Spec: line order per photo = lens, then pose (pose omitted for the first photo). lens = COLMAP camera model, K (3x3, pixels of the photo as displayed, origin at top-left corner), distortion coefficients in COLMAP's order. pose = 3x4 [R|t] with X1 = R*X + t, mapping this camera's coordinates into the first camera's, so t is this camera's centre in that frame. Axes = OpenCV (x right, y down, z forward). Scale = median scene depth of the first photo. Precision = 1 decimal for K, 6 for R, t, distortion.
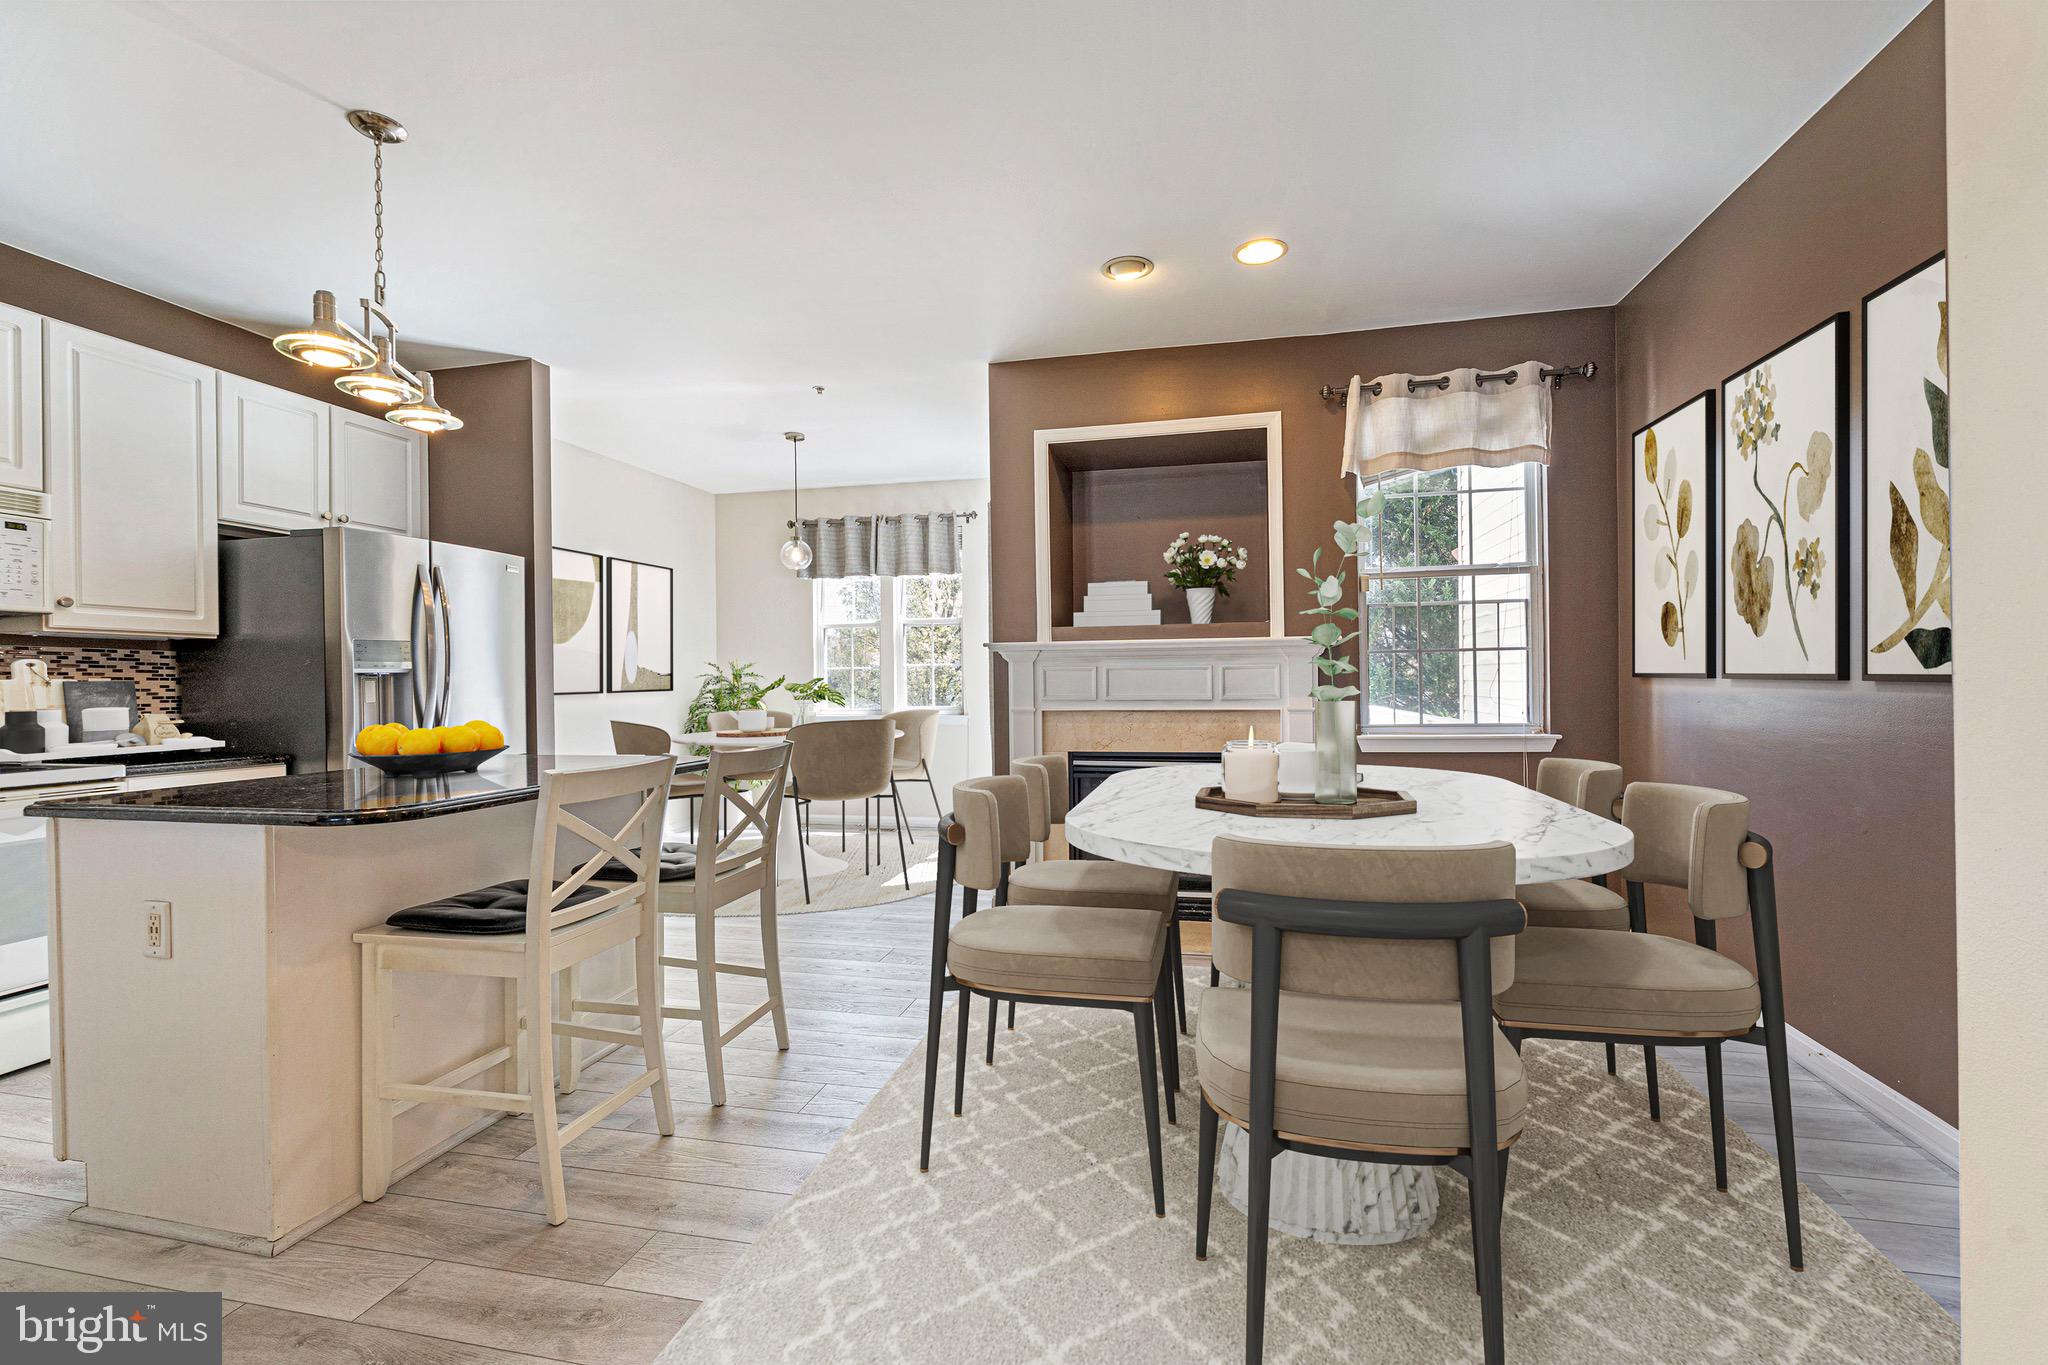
lens RADIAL K [[941.4, 0, 1041.1], [0, 941.4, 673.8], [0, 0, 1]] dist [0.020570, 0.000895]
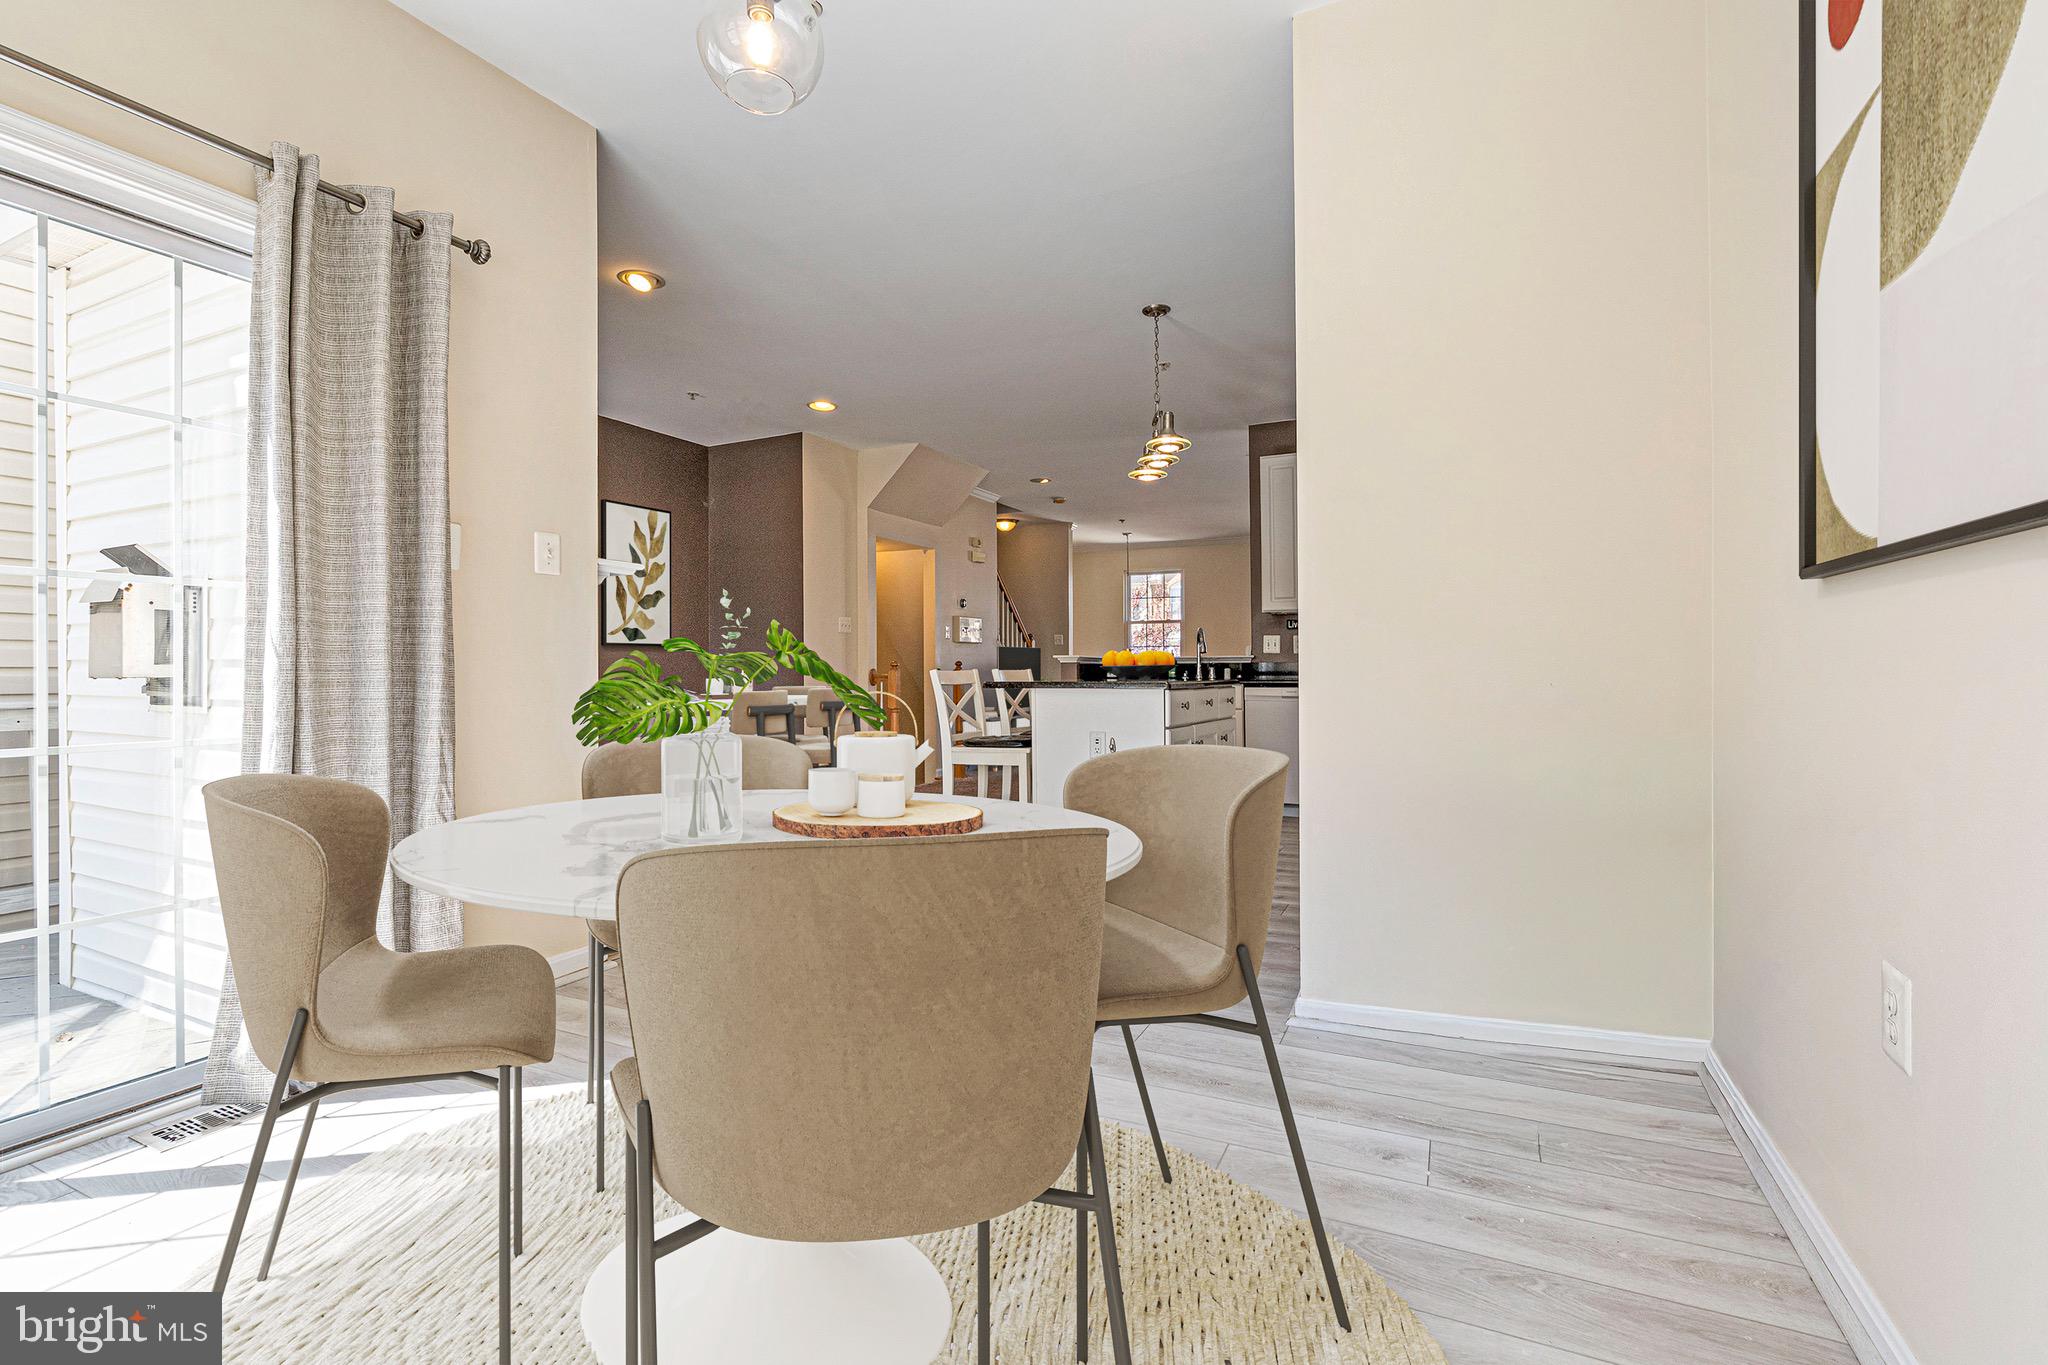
lens RADIAL K [[941.4, 0, 1020.2], [0, 941.4, 678.8], [0, 0, 1]] dist [0.020570, 0.000895]
pose [[-0.972924, 0.008734, 0.230959, -0.461789], [0.009580, 0.999951, 0.002540, 0.057706], [-0.230925, 0.004684, -0.972960, 1.783564]]
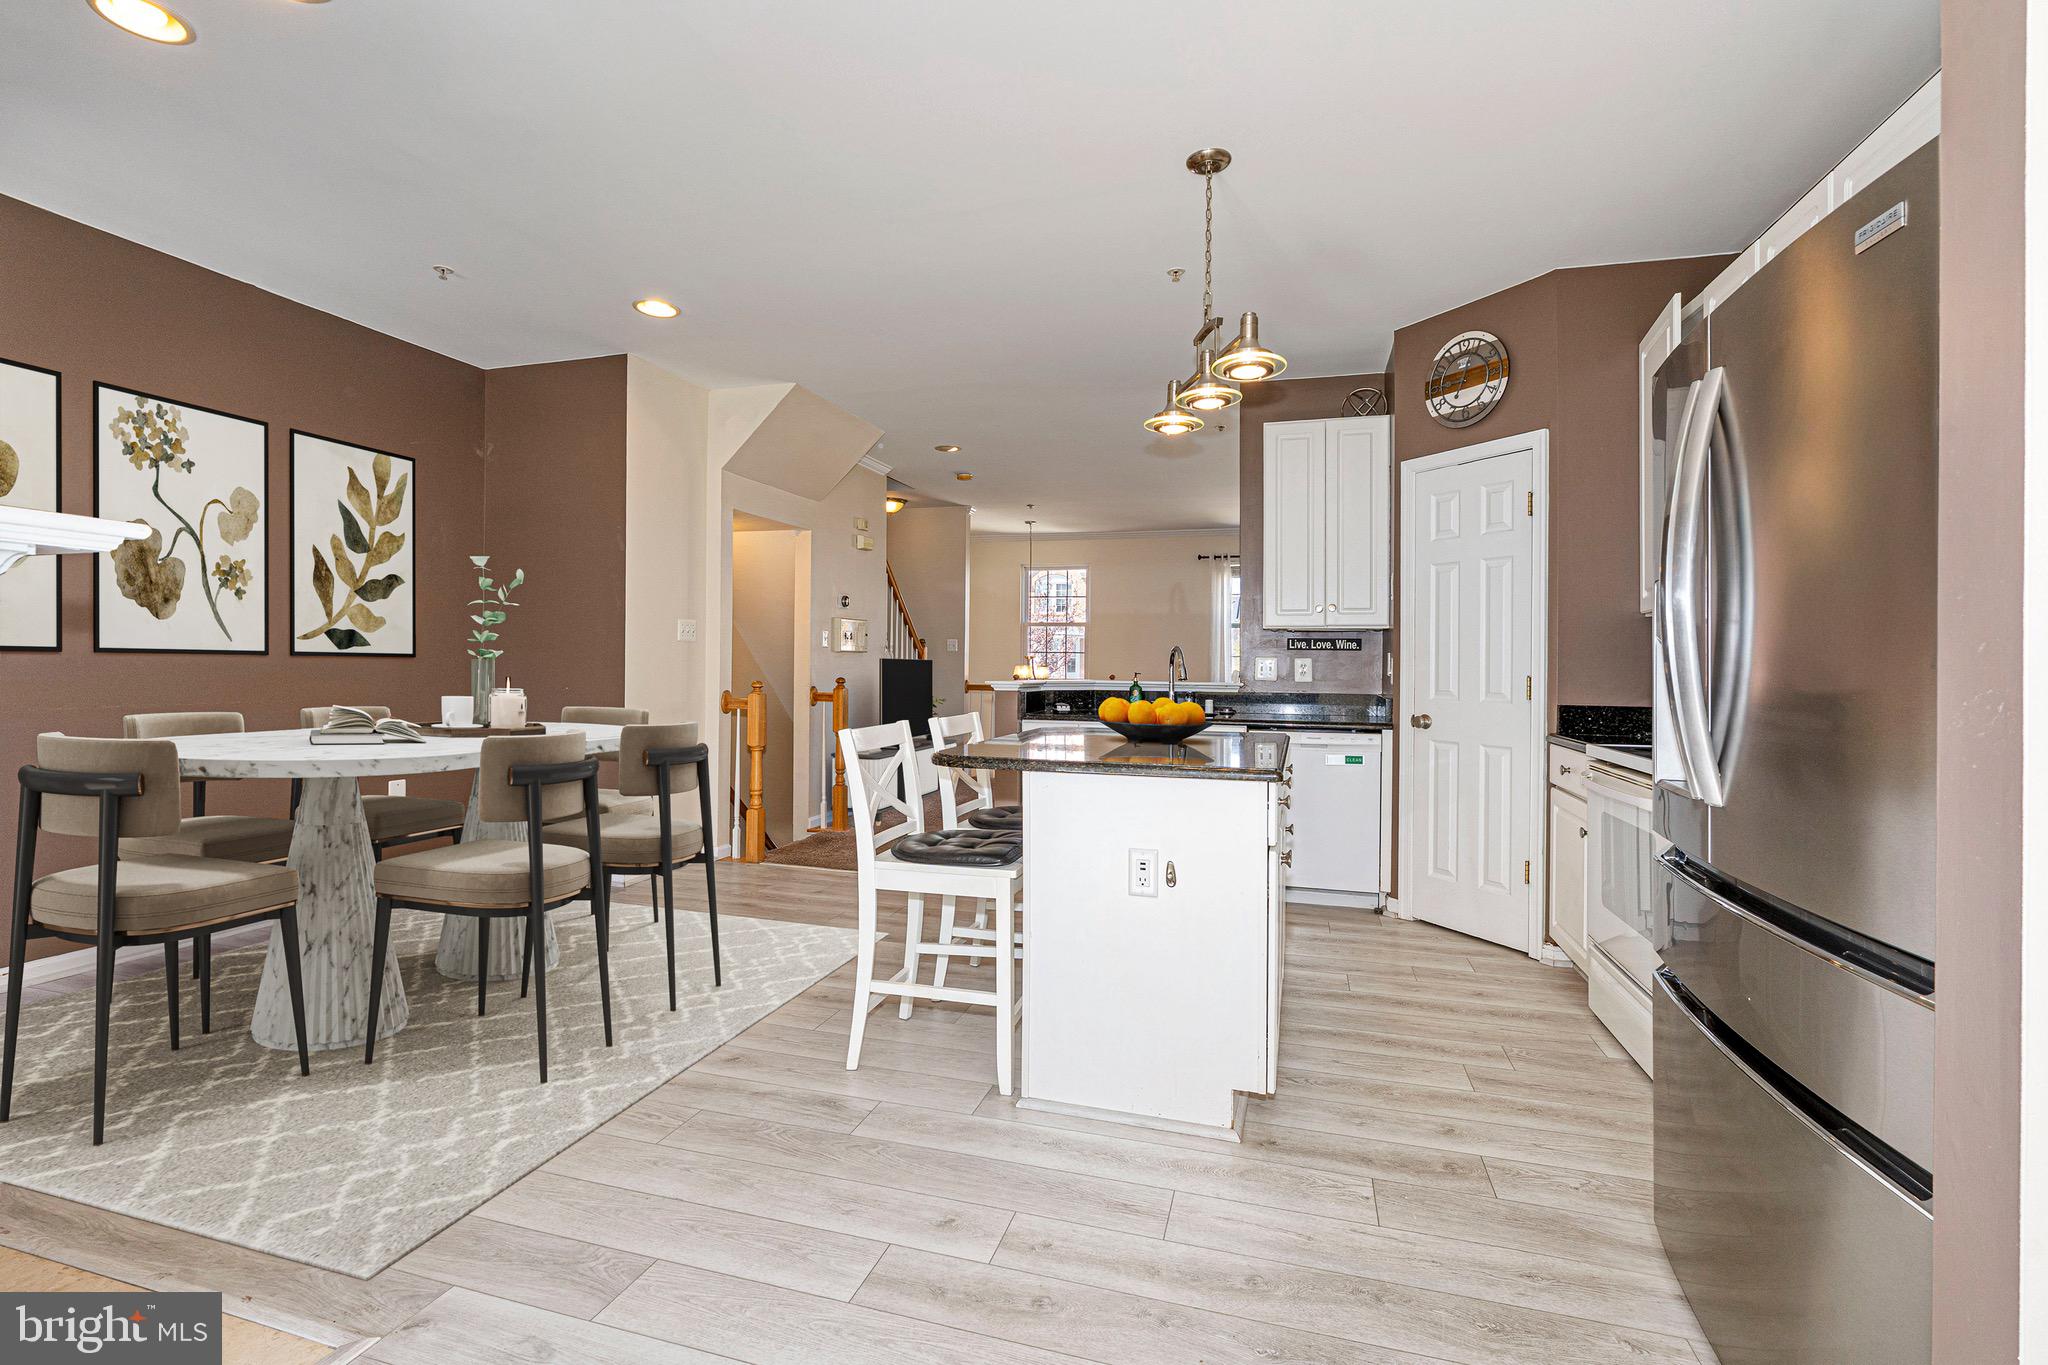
lens RADIAL K [[941.4, 0, 1033.9], [0, 941.4, 647.4], [0, 0, 1]] dist [0.020570, 0.000895]
pose [[-0.998341, -0.001289, 0.057558, -0.299422], [-0.002564, 0.999753, -0.022087, 0.014798], [-0.057515, -0.022198, -0.998098, 1.427335]]
